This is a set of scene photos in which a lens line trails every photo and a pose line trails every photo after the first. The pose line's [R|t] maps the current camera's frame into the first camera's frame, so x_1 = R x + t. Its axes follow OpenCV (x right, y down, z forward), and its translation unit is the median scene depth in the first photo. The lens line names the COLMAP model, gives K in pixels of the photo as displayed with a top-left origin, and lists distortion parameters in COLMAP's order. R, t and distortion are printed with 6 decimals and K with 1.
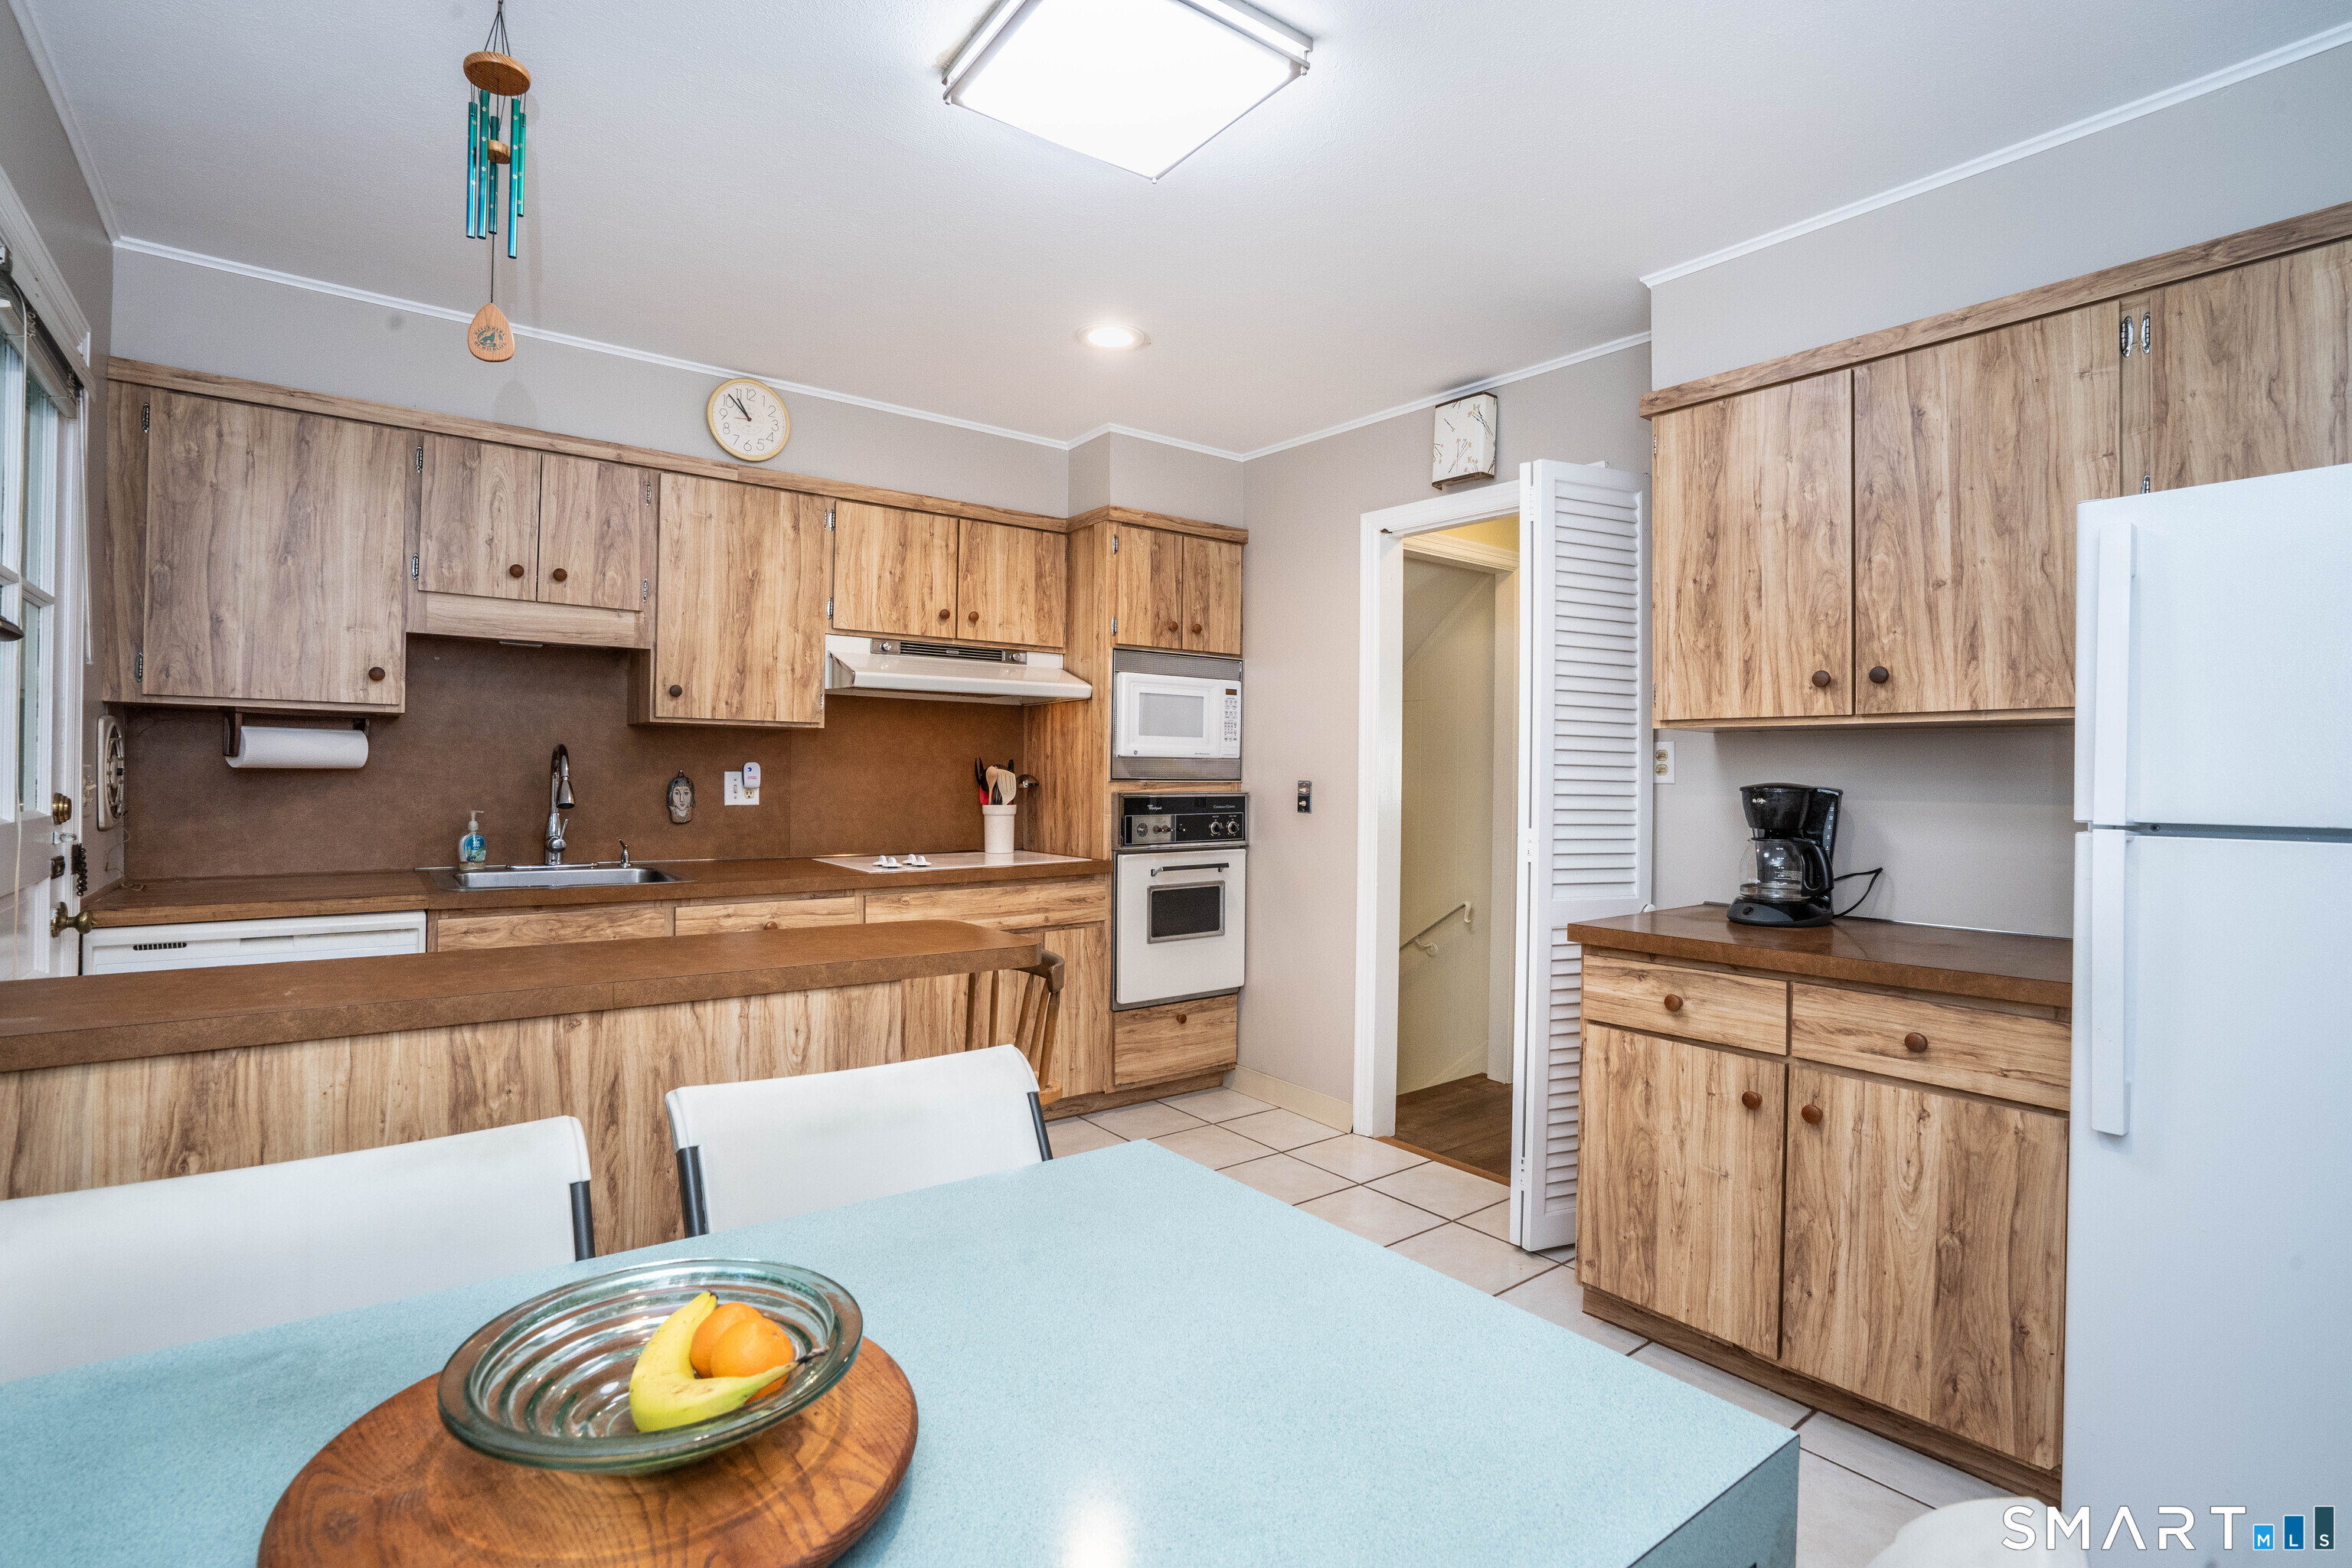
lens RADIAL K [[1108.2, 0, 1161.7], [0, 1108.2, 774.3], [0, 0, 1]] dist [-0.039415, 0.006797]
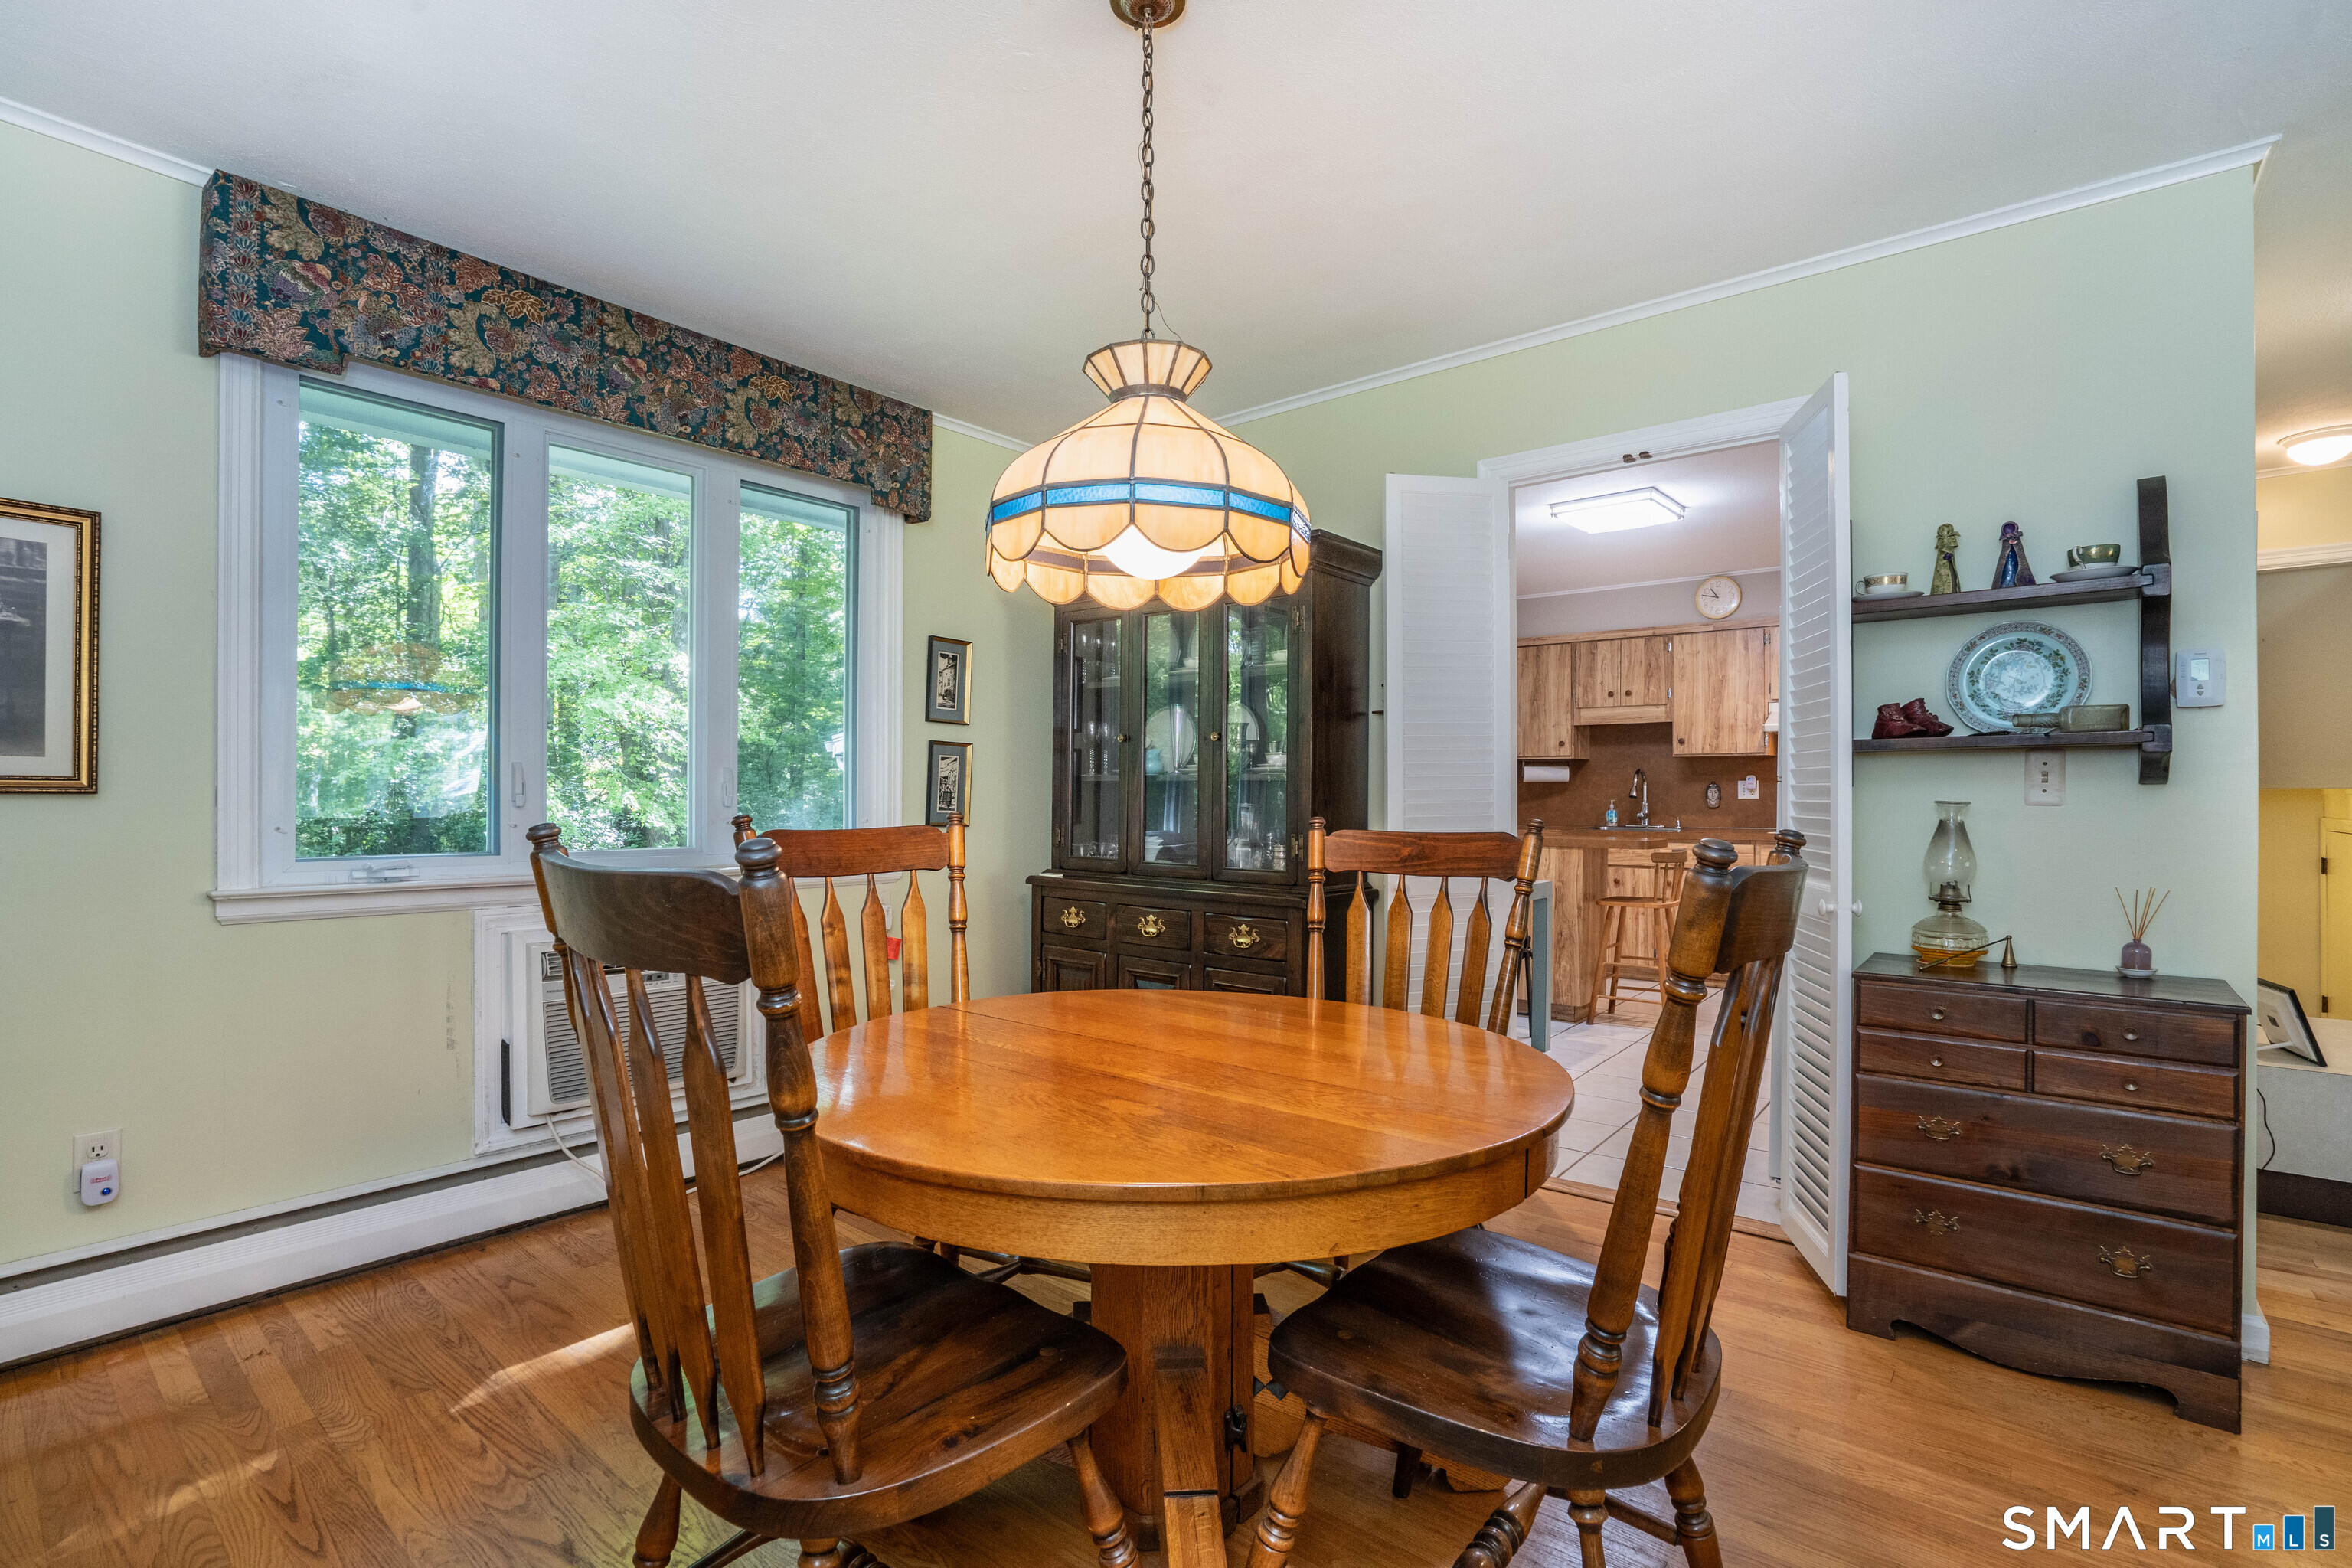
lens RADIAL K [[1108.2, 0, 1187.6], [0, 1108.2, 800.3], [0, 0, 1]] dist [-0.039415, 0.006797]
pose [[0.267995, -0.007821, -0.963389, 1.381011], [0.006010, 0.999961, -0.006447, 0.045139], [0.963402, -0.004062, 0.268031, -0.469792]]
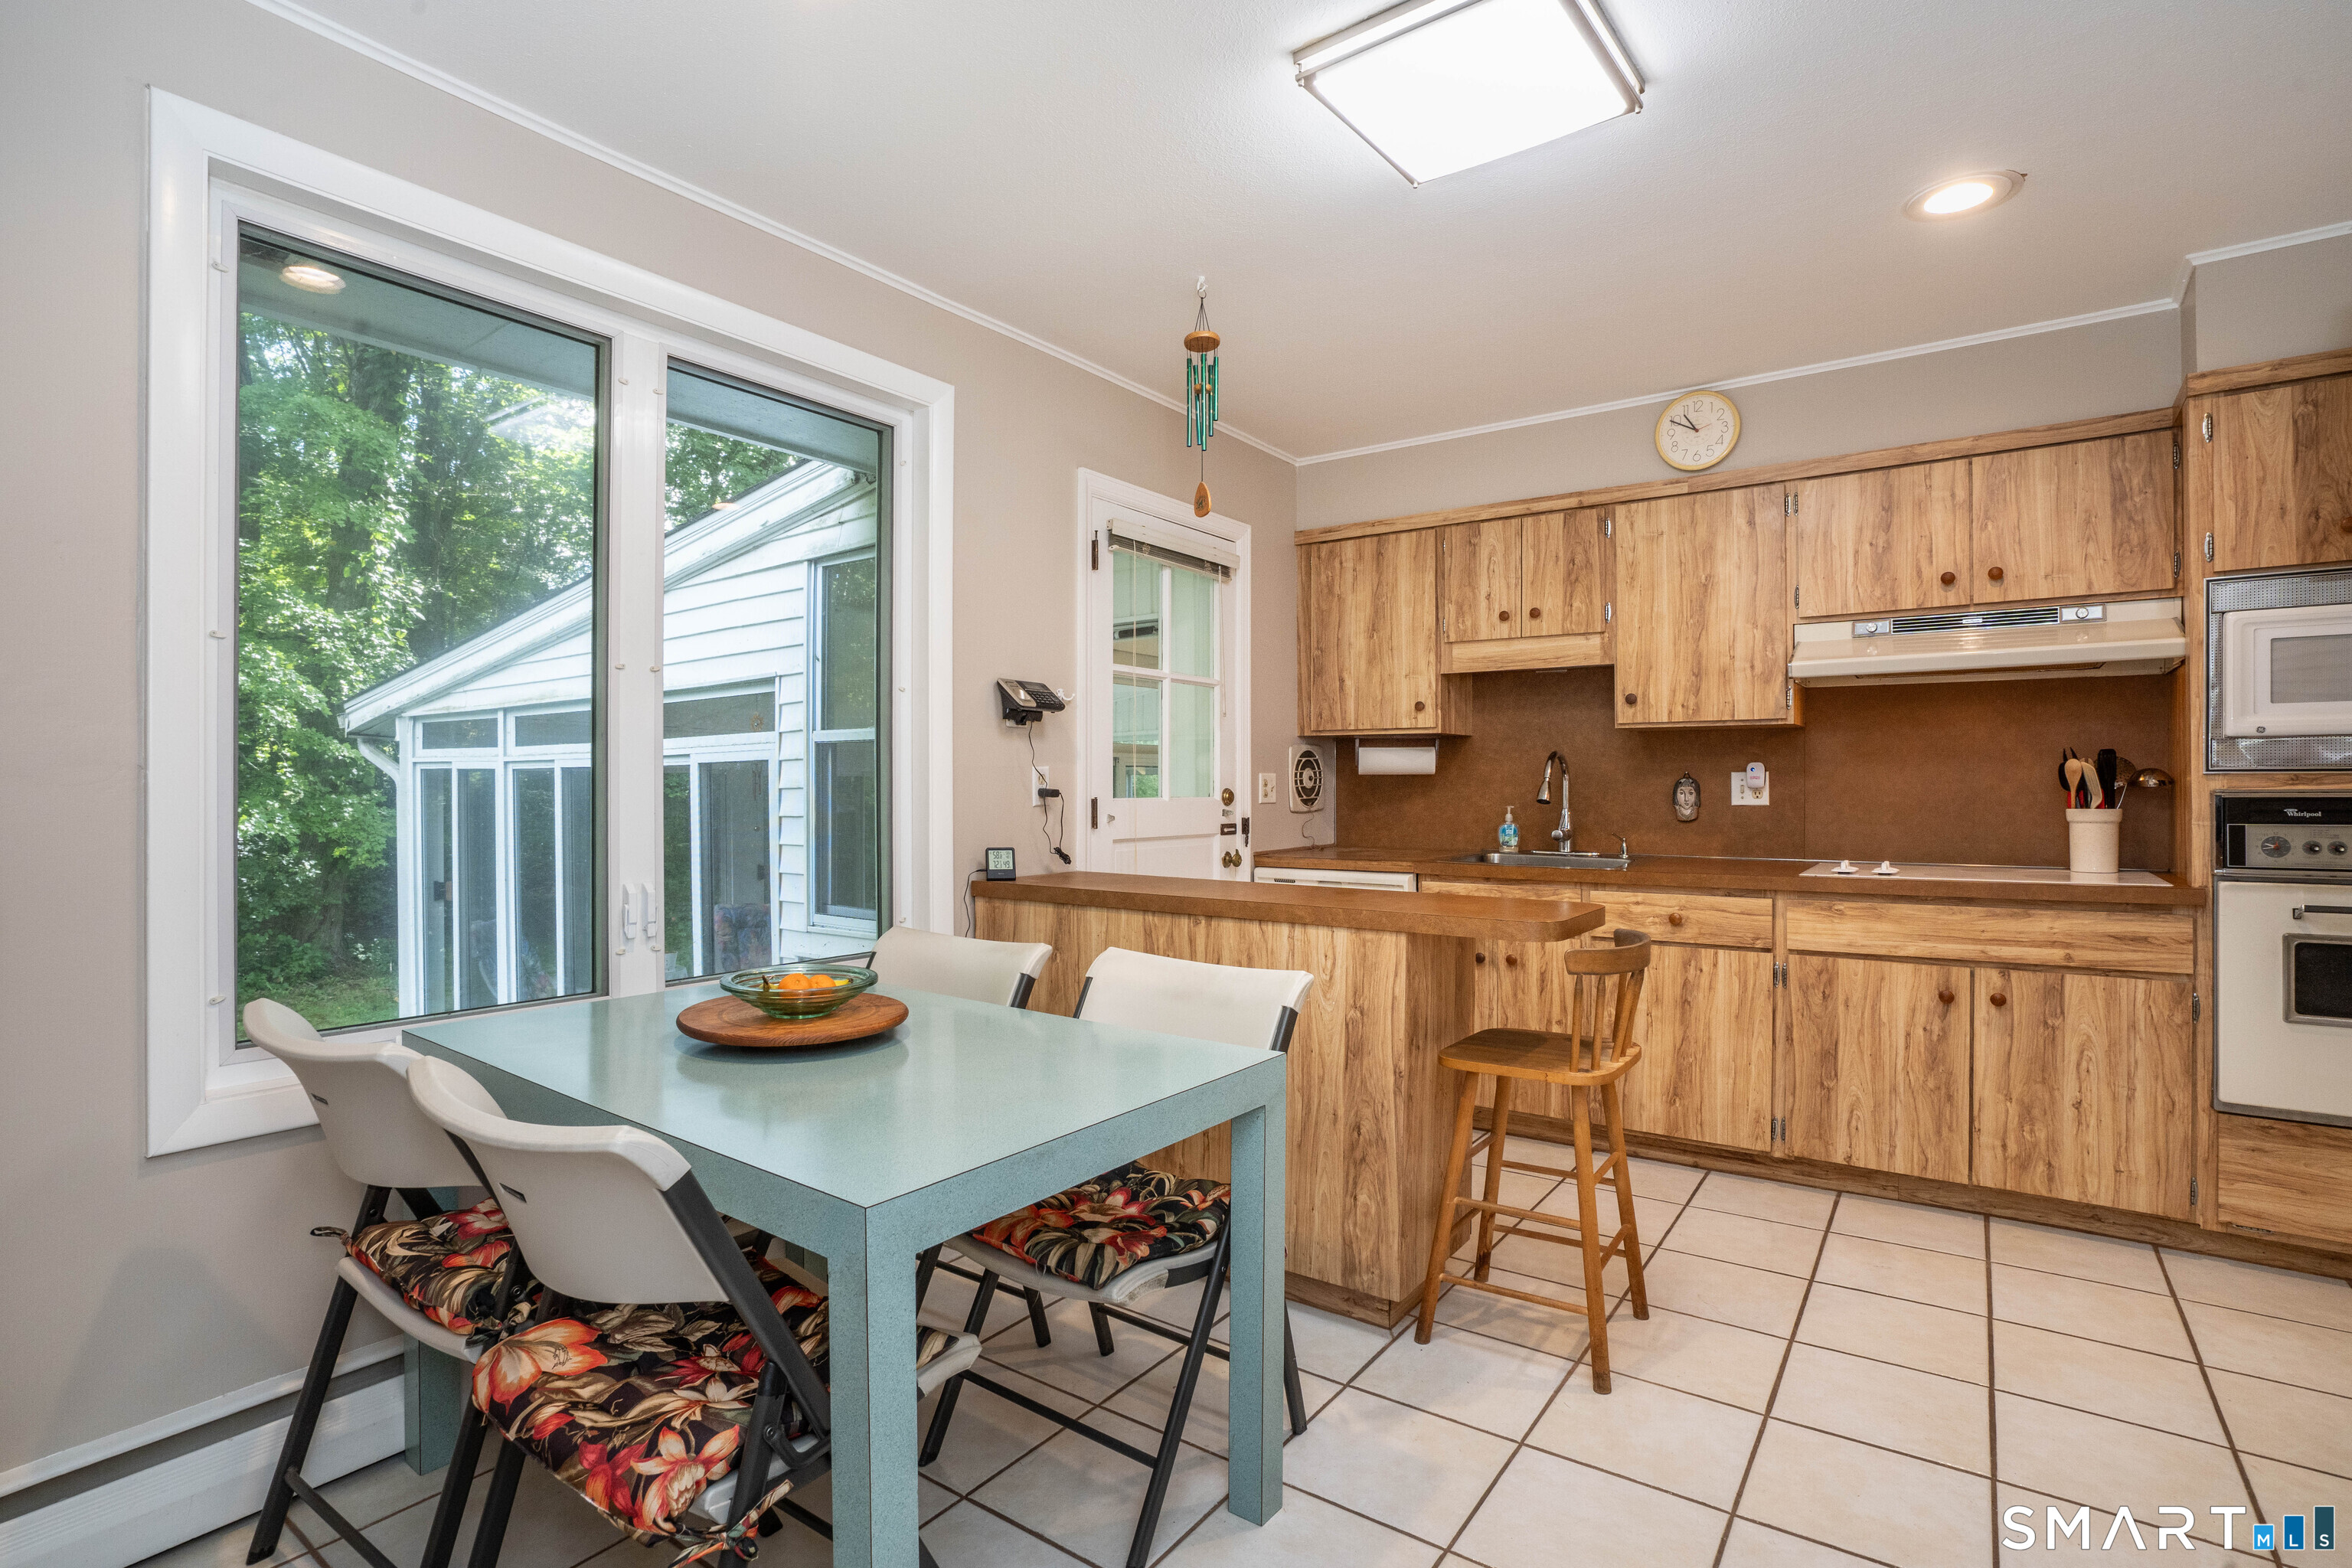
lens RADIAL K [[1108.2, 0, 1168.5], [0, 1108.2, 783.9], [0, 0, 1]] dist [-0.039415, 0.006797]
pose [[0.298774, -0.013834, -0.954224, 0.510411], [0.004317, 0.999904, -0.013145, 0.024027], [0.954314, -0.000193, 0.298805, 0.241350]]
